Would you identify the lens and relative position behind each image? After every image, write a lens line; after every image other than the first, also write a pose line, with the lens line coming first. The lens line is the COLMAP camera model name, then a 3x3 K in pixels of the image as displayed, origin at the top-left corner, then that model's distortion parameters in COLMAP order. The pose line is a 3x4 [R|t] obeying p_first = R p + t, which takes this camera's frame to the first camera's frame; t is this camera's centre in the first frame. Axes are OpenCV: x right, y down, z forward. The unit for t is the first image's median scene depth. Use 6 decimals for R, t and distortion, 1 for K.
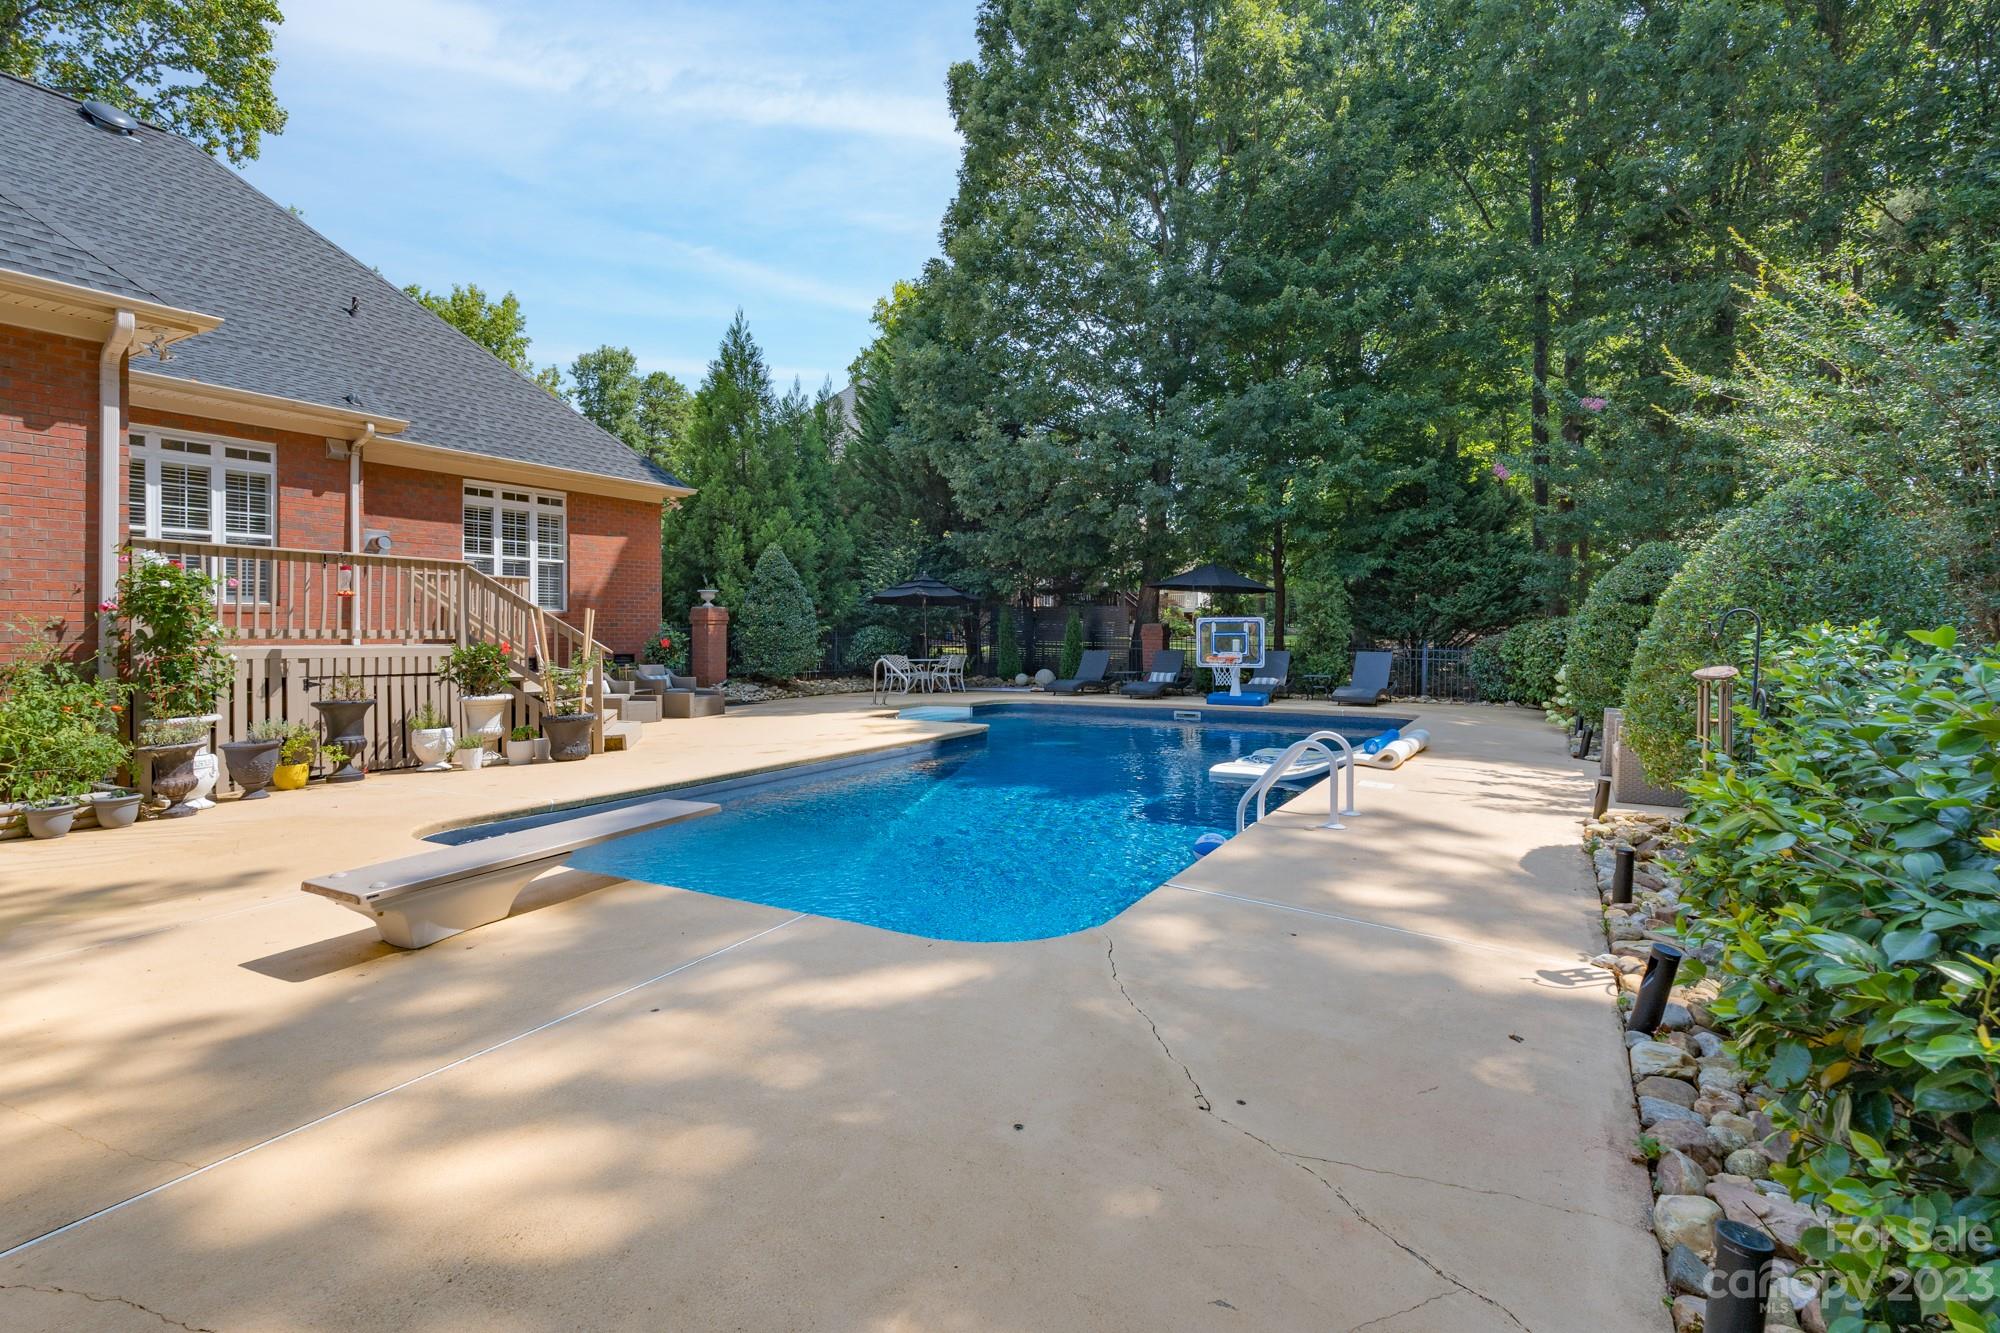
lens RADIAL K [[920.2, 0, 1000.0], [0, 920.2, 666.5], [0, 0, 1]] dist [0.002268, 0.000071]
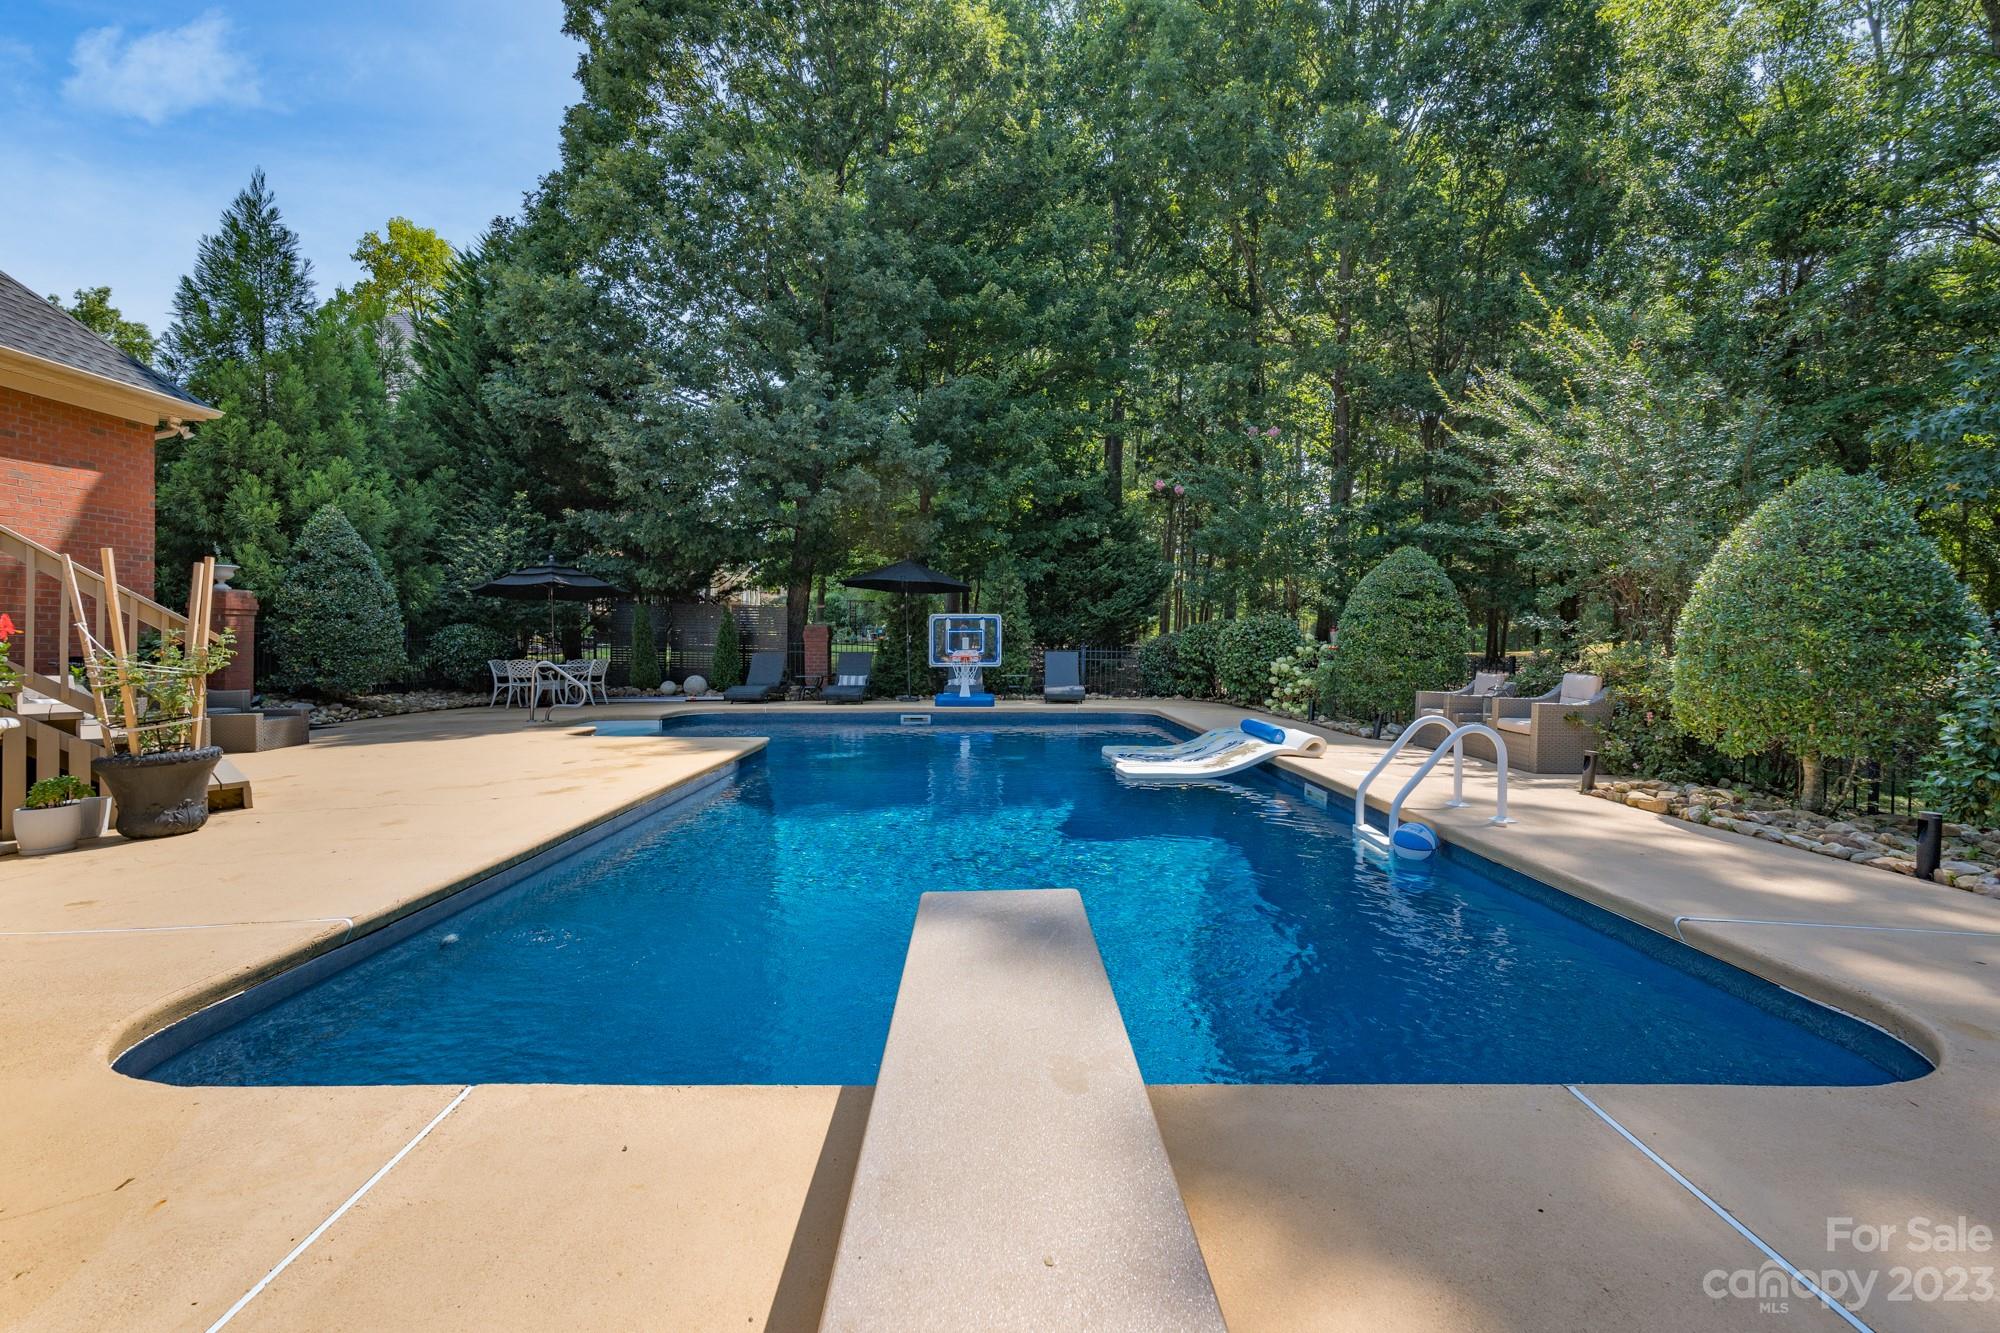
lens RADIAL K [[900.1, 0, 1000.0], [0, 900.1, 666.5], [0, 0, 1]] dist [-0.001621, 0.000115]
pose [[0.872350, -0.011482, 0.488747, -0.139812], [0.017298, 0.999823, -0.007386, 0.006847], [-0.488576, 0.014897, 0.872394, 0.137827]]
